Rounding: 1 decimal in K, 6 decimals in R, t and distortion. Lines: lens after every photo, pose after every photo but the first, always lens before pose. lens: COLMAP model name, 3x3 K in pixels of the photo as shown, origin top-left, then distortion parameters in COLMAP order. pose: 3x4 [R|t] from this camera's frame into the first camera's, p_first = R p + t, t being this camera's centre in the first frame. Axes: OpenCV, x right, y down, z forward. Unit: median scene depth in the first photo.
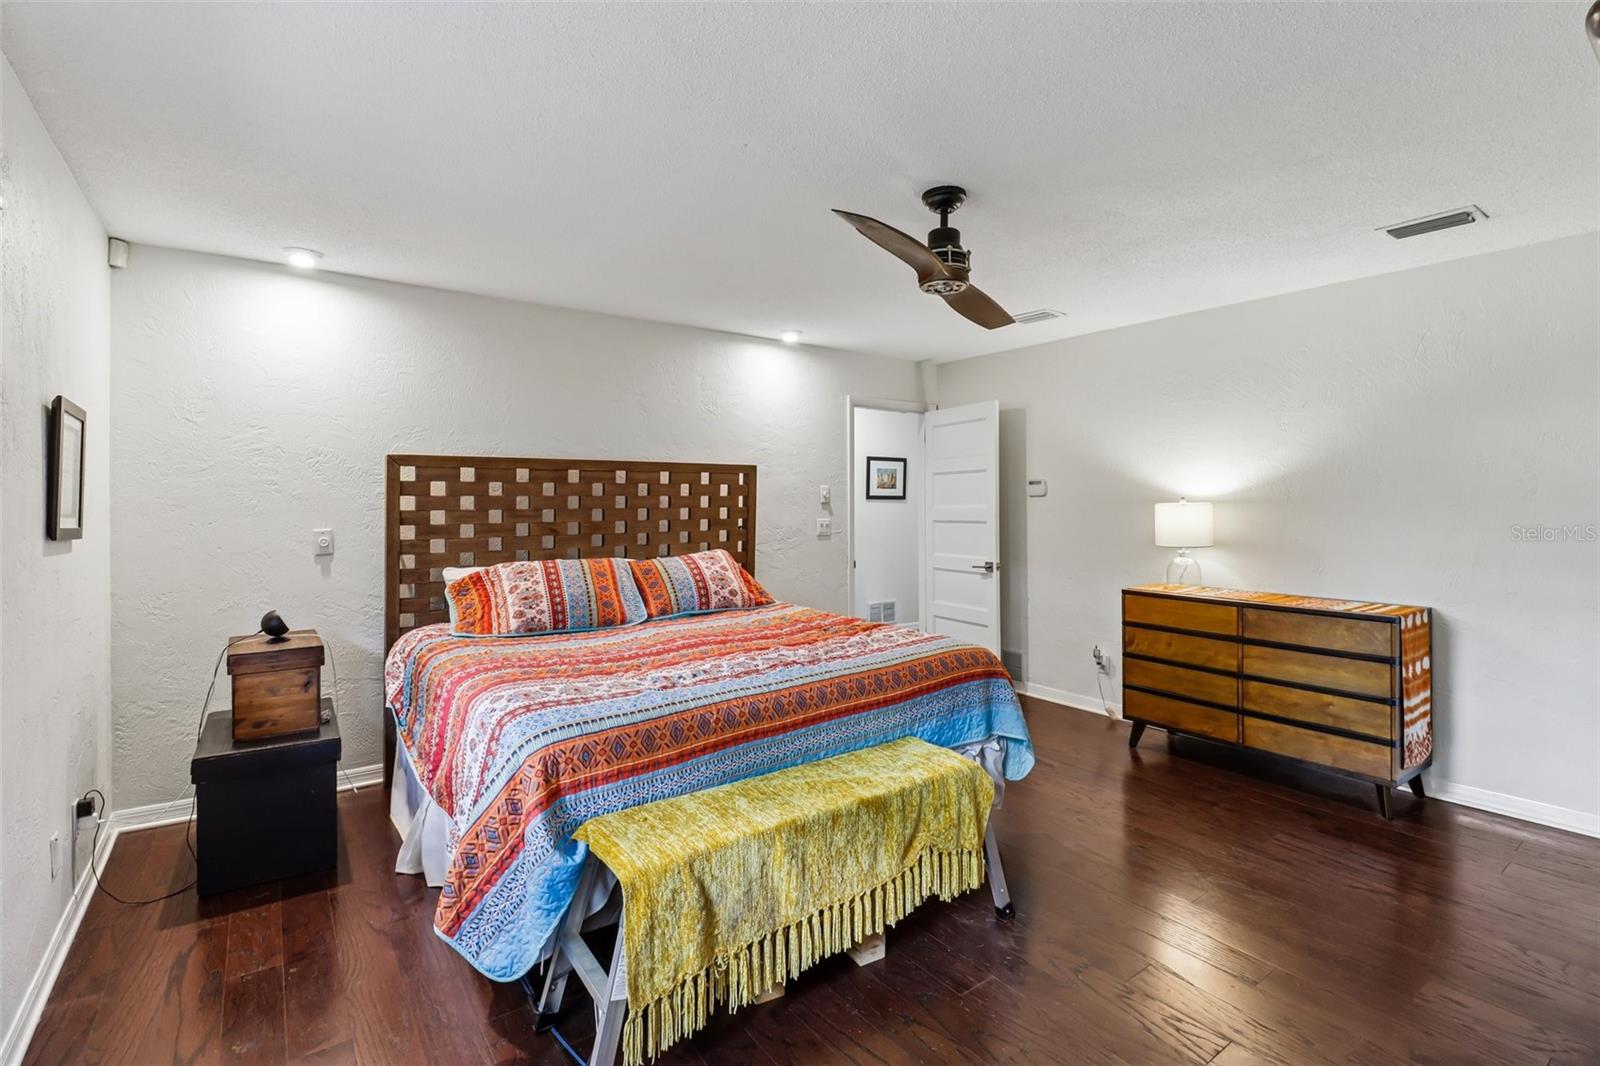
lens RADIAL K [[734.3, 0, 805.6], [0, 734.3, 523.8], [0, 0, 1]] dist [0.008267, -0.010820]
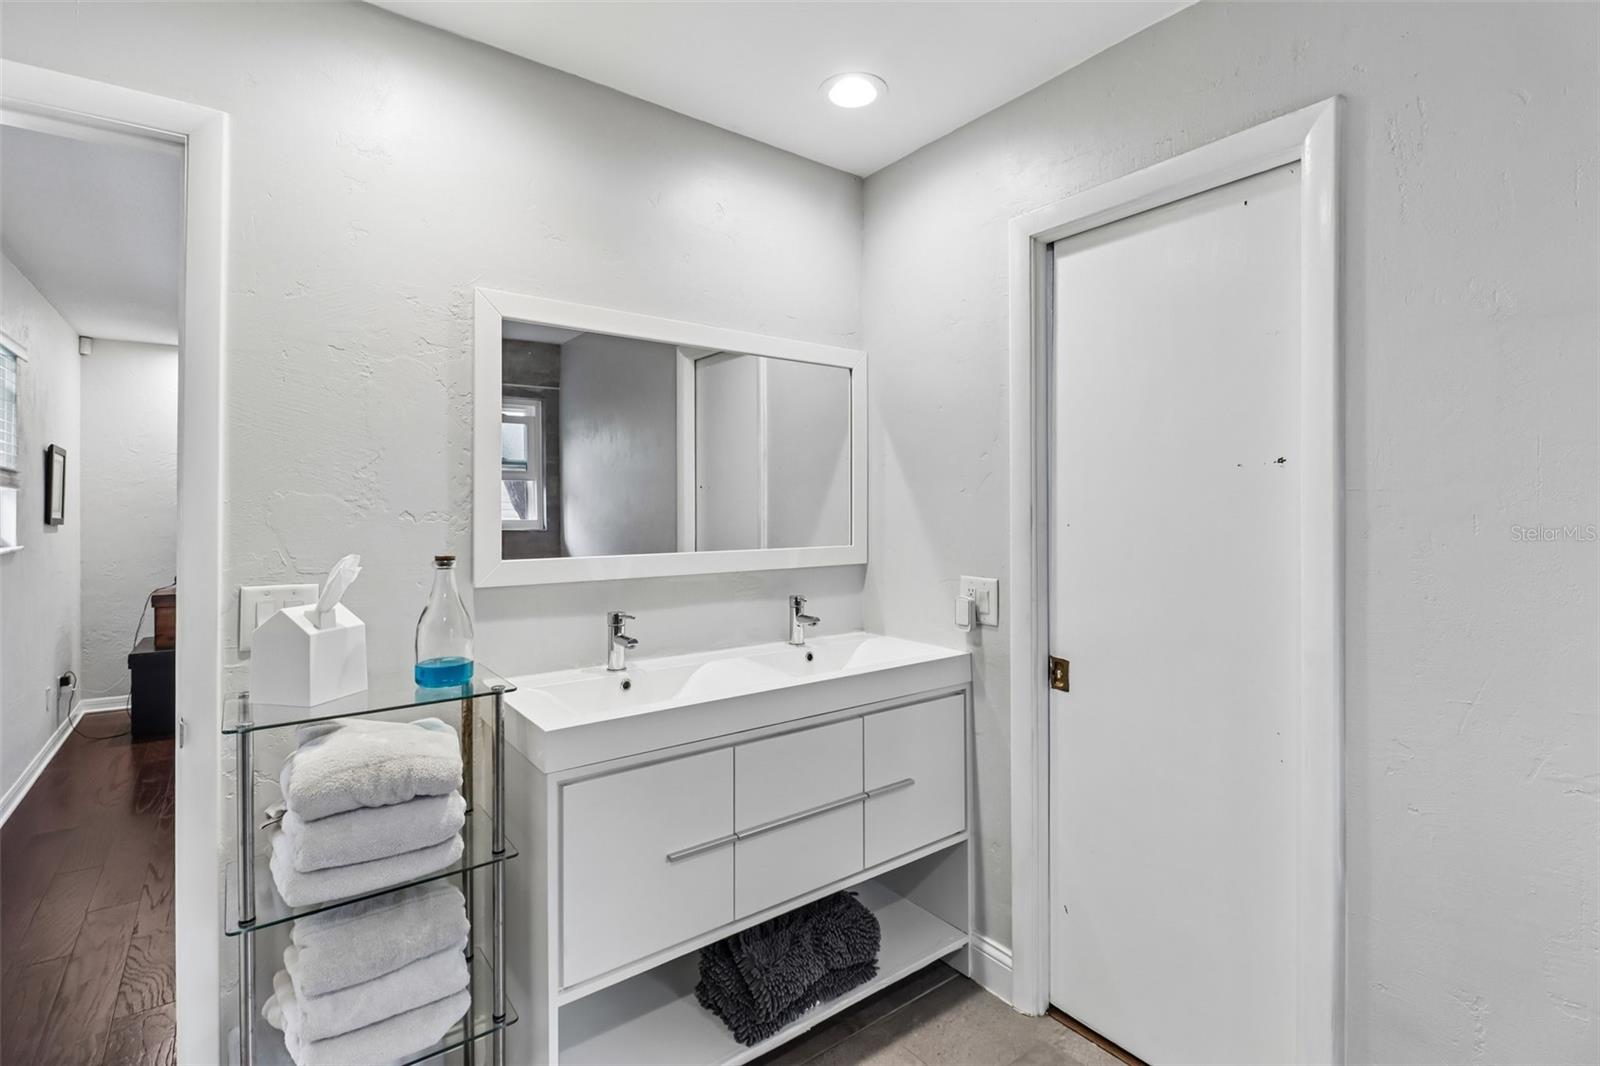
lens RADIAL K [[734.3, 0, 794.9], [0, 734.3, 522.3], [0, 0, 1]] dist [0.008267, -0.010820]
pose [[0.999896, 0.002129, 0.014294, 0.692420], [-0.002125, 0.999998, -0.000258, 0.012313], [-0.014295, 0.000228, 0.999898, -0.731890]]
